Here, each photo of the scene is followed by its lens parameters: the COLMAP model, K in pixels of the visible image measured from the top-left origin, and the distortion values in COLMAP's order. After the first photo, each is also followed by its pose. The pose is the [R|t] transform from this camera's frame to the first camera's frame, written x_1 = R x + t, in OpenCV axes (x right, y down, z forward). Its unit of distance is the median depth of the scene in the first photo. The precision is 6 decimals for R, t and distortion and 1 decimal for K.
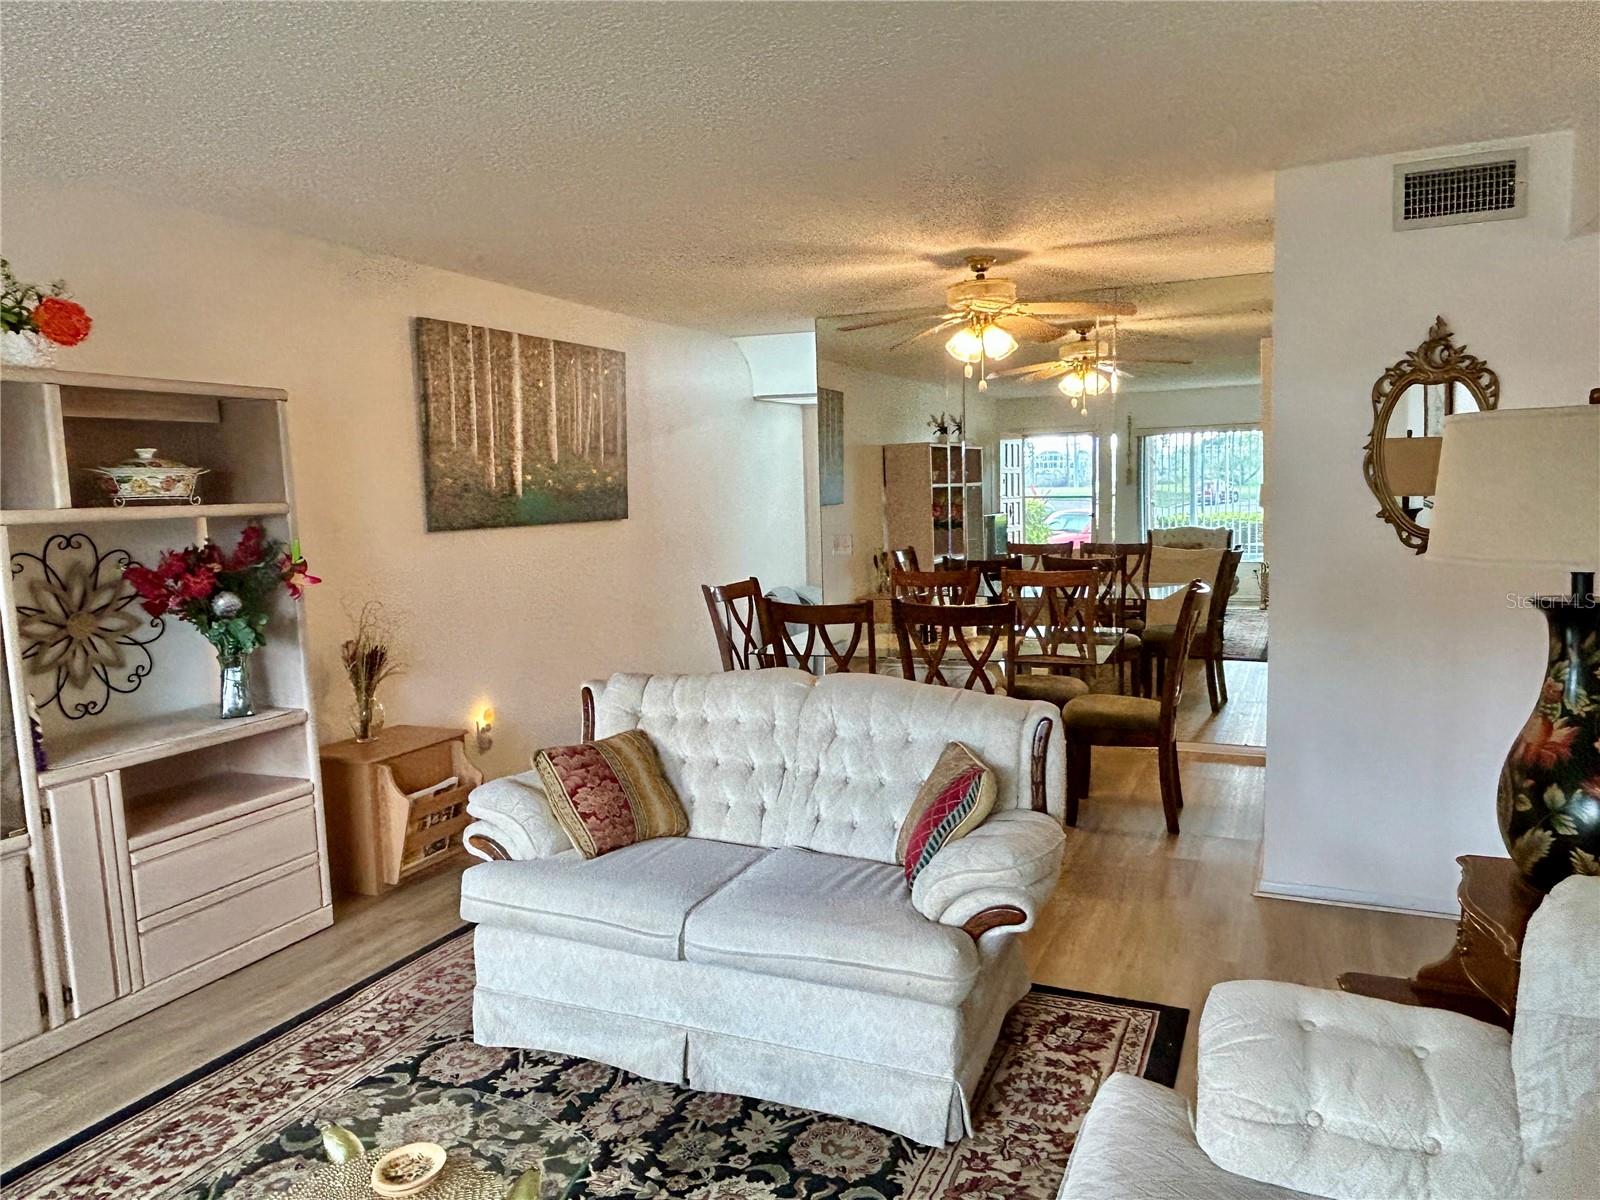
lens RADIAL K [[1109.8, 0, 788.5], [0, 1109.8, 596.2], [0, 0, 1]] dist [-0.010216, -0.009985]
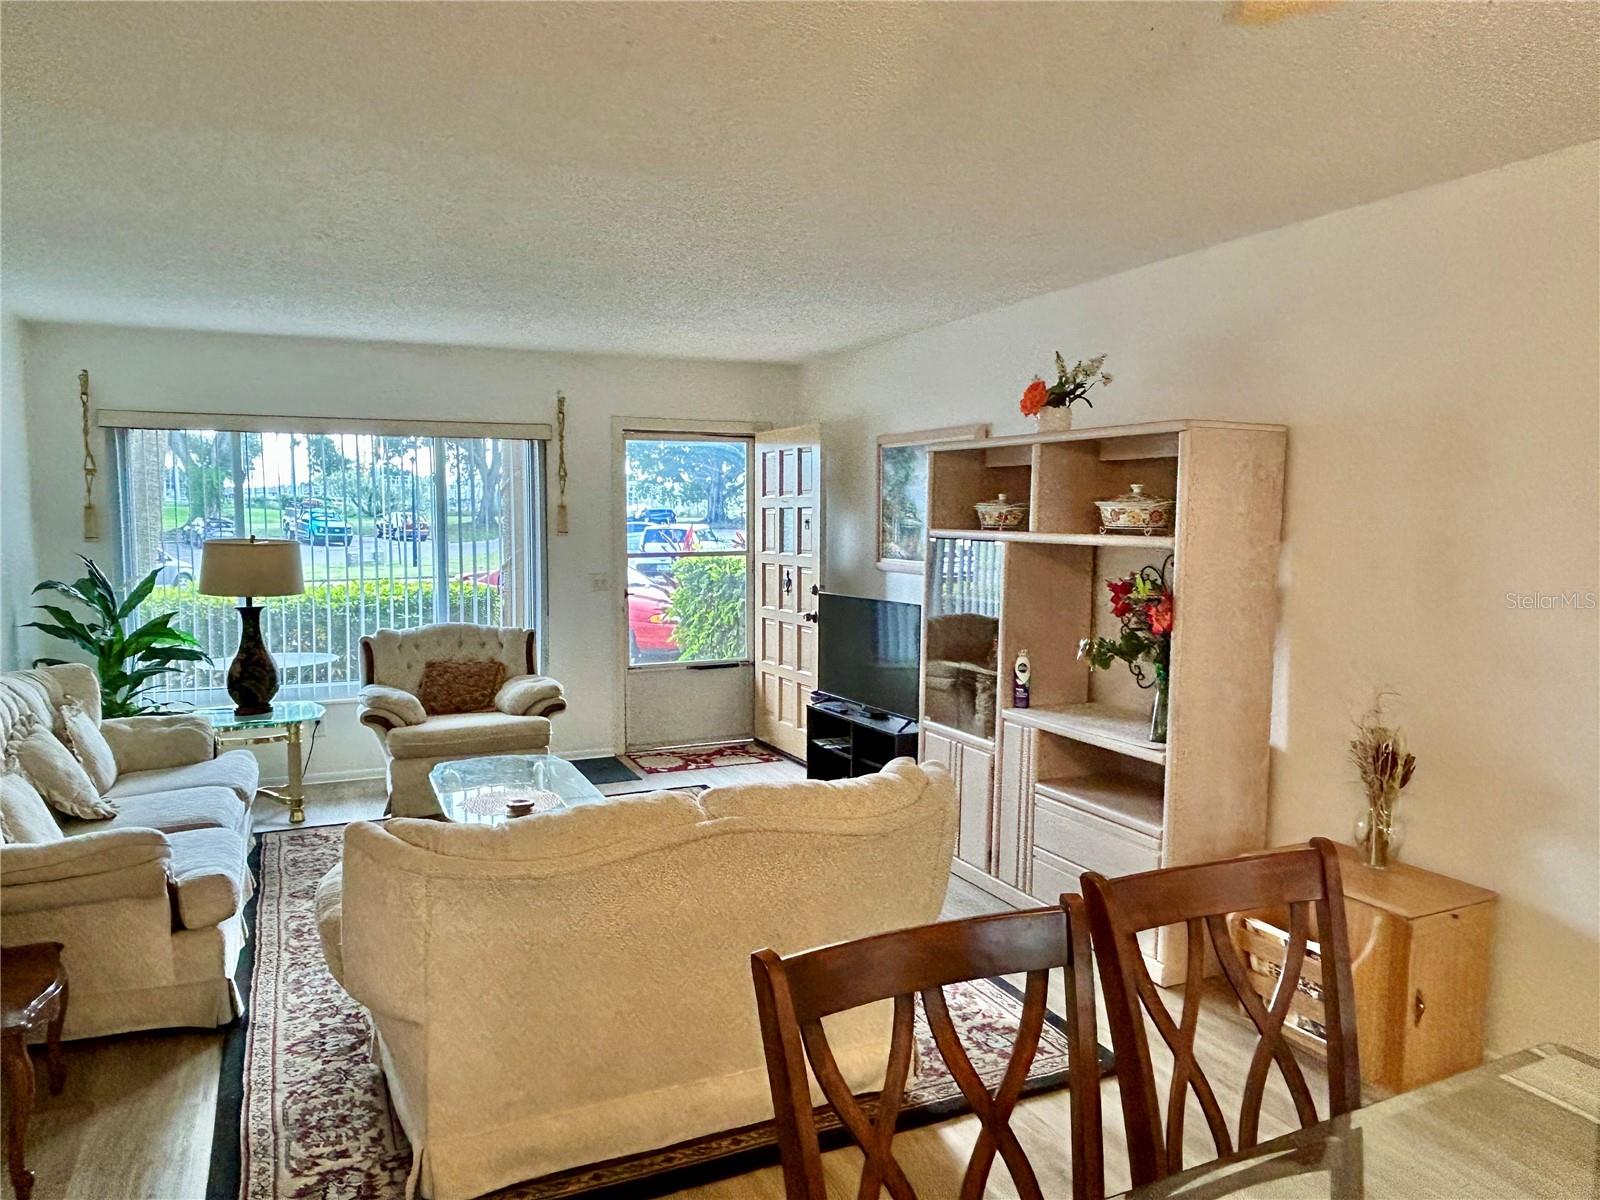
lens RADIAL K [[1098.7, 0, 801.1], [0, 1098.7, 605.8], [0, 0, 1]] dist [-0.002208, -0.001739]
pose [[-0.649566, 0.096738, -0.754126, 0.626245], [-0.056797, 0.982927, 0.175010, -0.226377], [0.758181, 0.156512, -0.632982, 1.759825]]
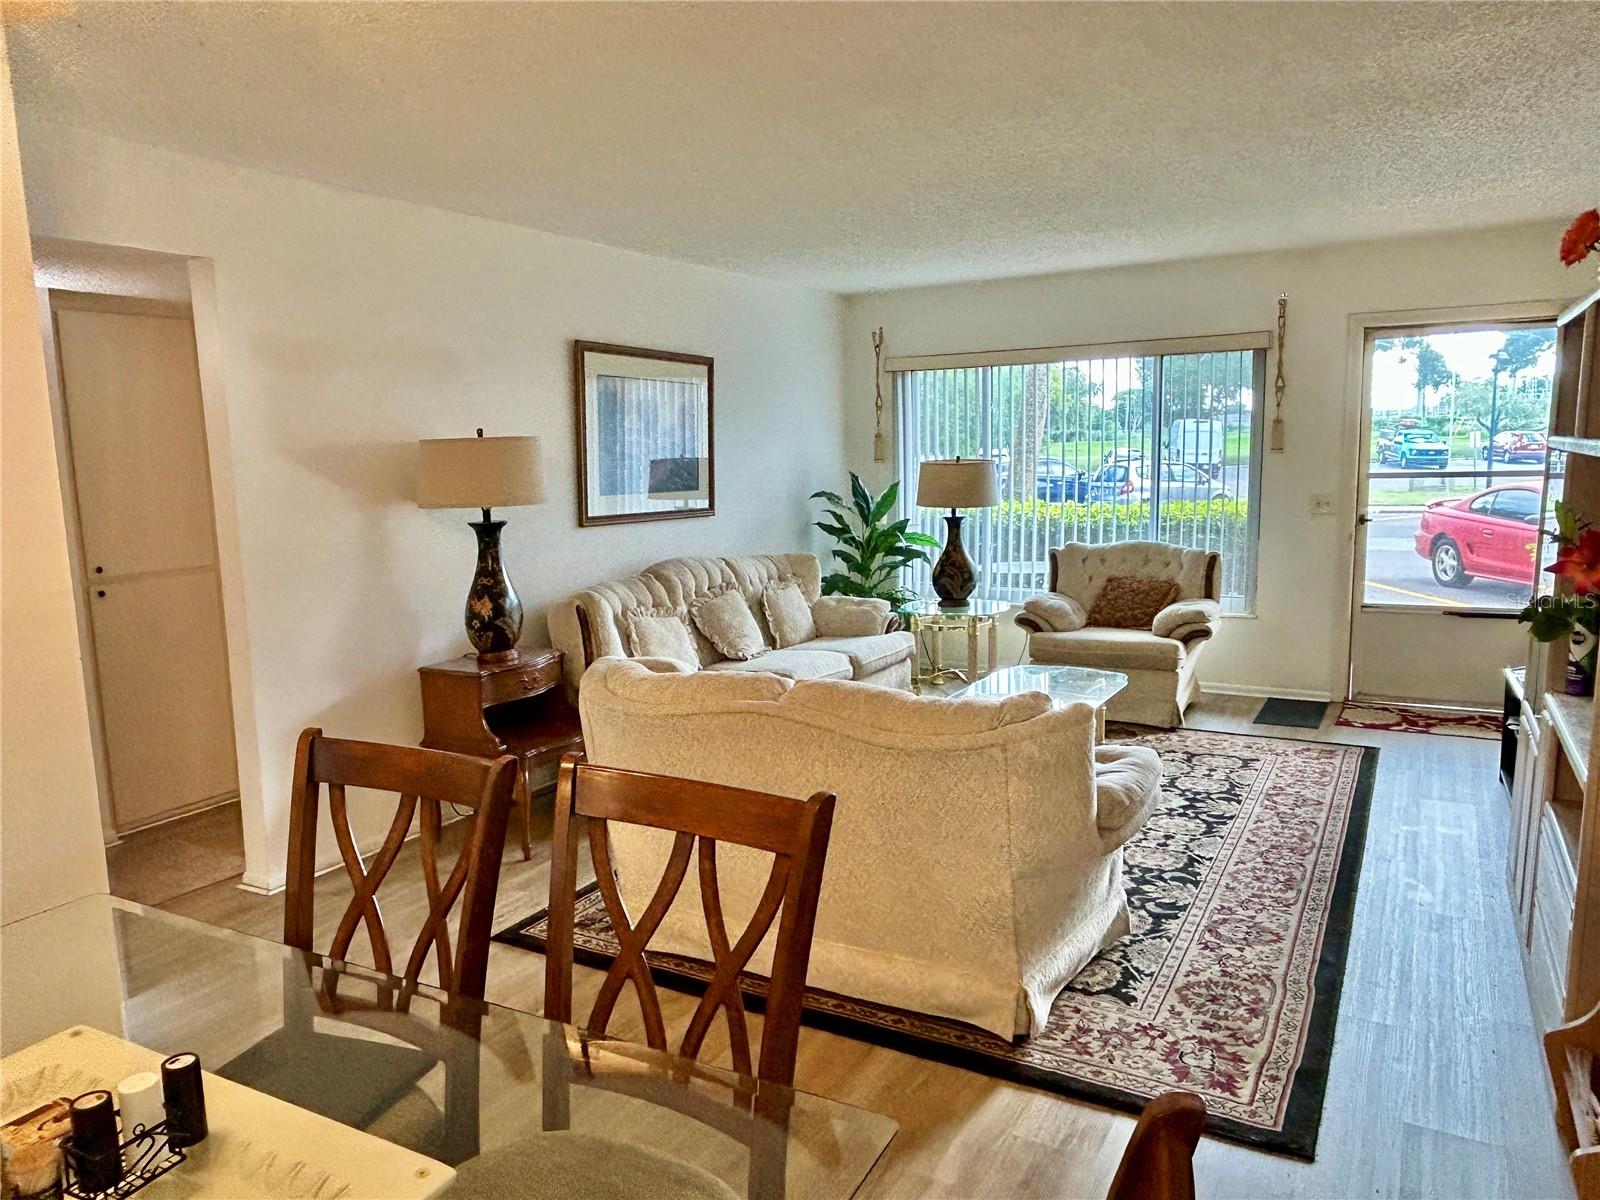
lens RADIAL K [[1102.7, 0, 803.3], [0, 1102.7, 600.6], [0, 0, 1]] dist [0.007636, -0.000840]
pose [[-0.995429, 0.045632, 0.083898, -0.070147], [0.064085, 0.970480, 0.232513, -0.216440], [-0.070811, 0.236827, -0.968968, 2.096649]]
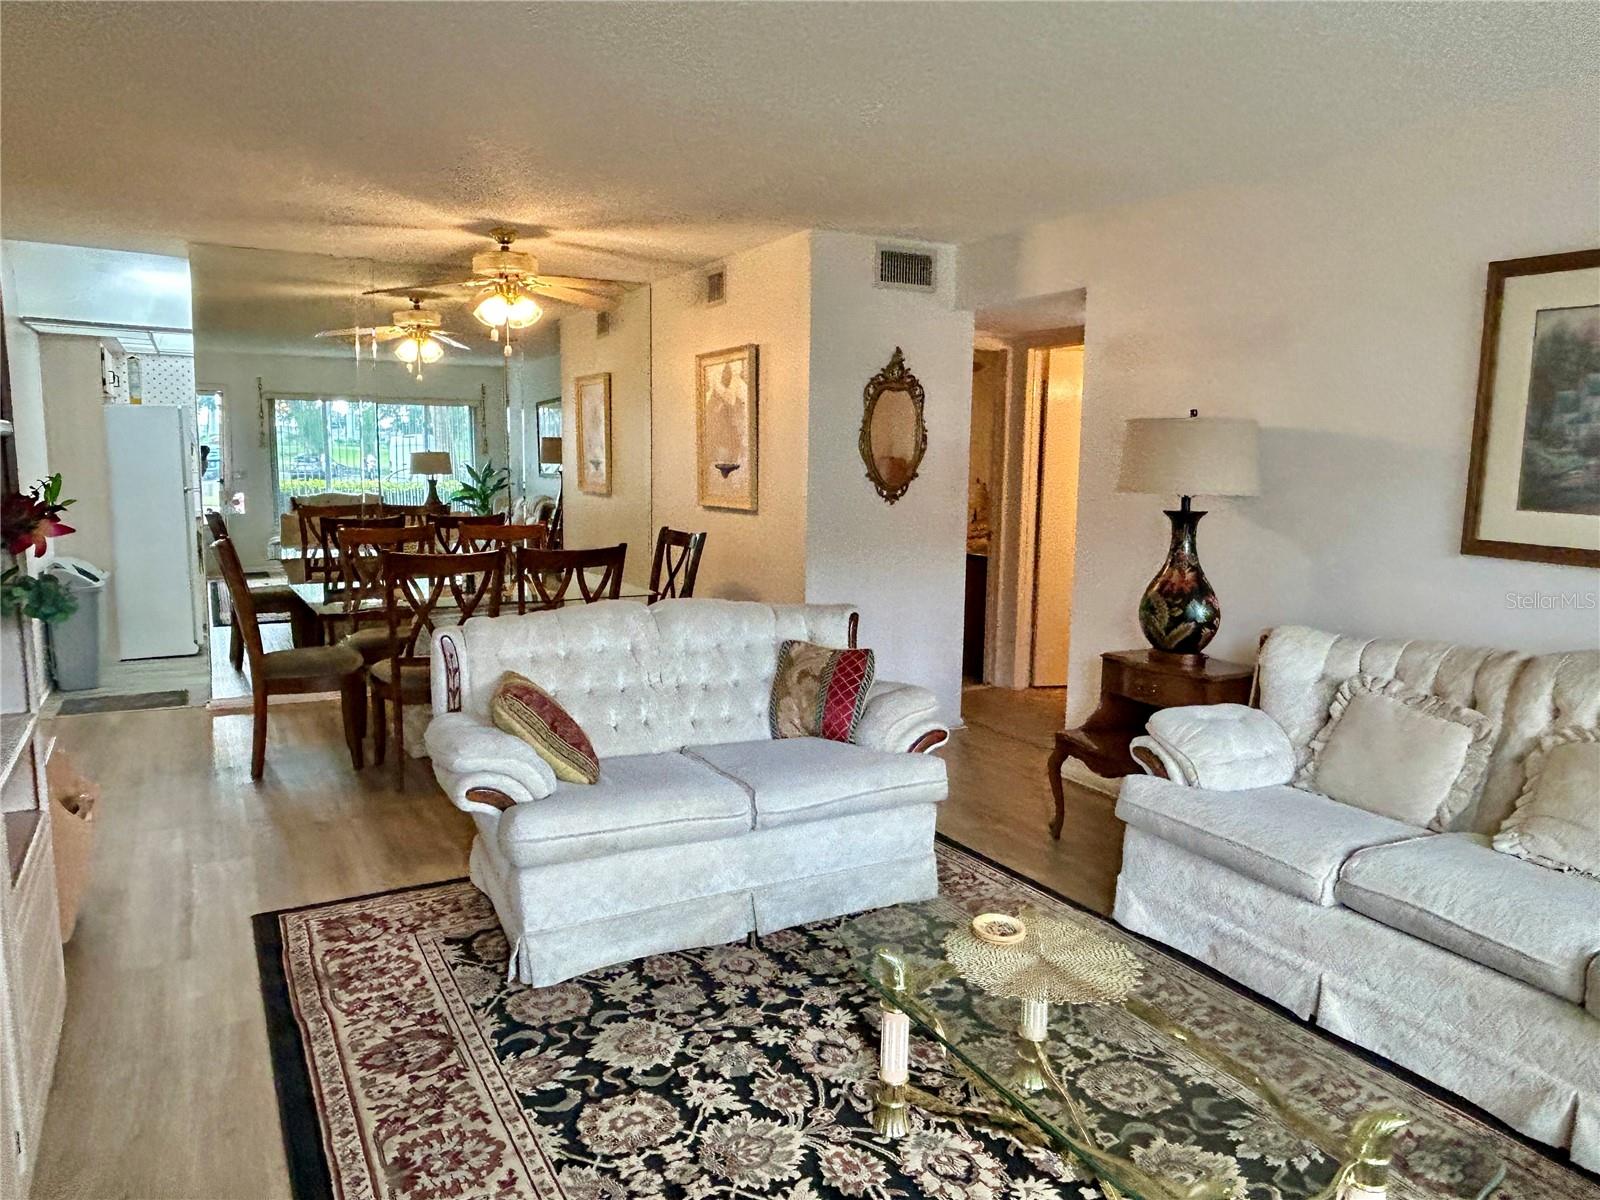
lens RADIAL K [[1109.8, 0, 788.5], [0, 1109.8, 596.2], [0, 0, 1]] dist [-0.010216, -0.009985]
pose [[0.595161, -0.062238, 0.801193, -0.930405], [0.044705, 0.998017, 0.044319, 0.023646], [-0.802362, 0.009441, 0.596763, 0.234980]]
